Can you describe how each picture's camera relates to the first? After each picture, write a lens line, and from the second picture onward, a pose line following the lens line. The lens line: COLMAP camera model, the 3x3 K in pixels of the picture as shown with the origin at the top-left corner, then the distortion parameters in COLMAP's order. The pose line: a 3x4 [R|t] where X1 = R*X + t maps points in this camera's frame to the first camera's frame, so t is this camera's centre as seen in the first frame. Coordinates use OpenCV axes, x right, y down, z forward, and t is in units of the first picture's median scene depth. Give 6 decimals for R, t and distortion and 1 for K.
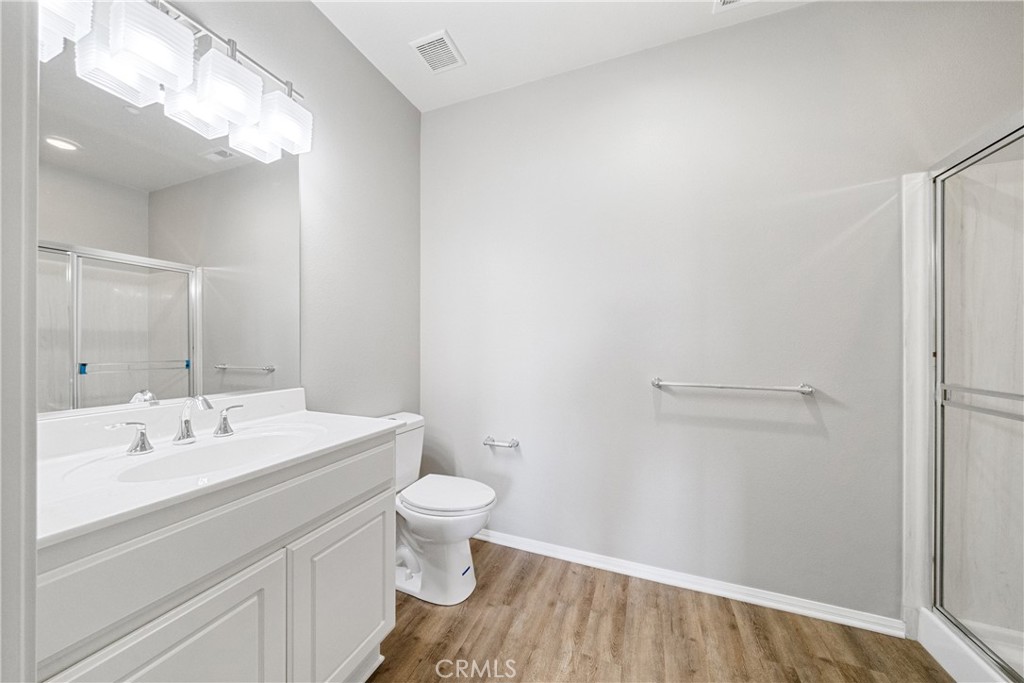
lens RADIAL K [[353.6, 0, 512.0], [0, 353.6, 341.5], [0, 0, 1]] dist [-0.001433, -0.000043]
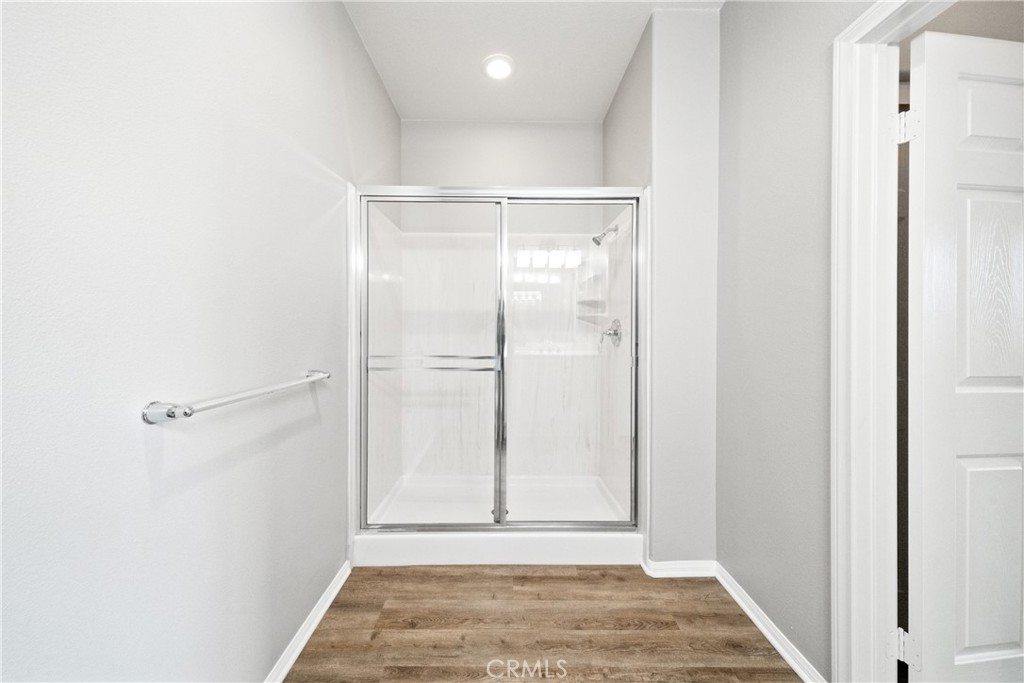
lens RADIAL K [[353.6, 0, 512.0], [0, 353.6, 341.5], [0, 0, 1]] dist [-0.001433, -0.000043]
pose [[-0.363517, -0.068034, 0.929100, -0.127259], [-0.008529, 0.997531, 0.069708, -0.007653], [-0.931549, 0.017416, -0.363199, 0.936007]]
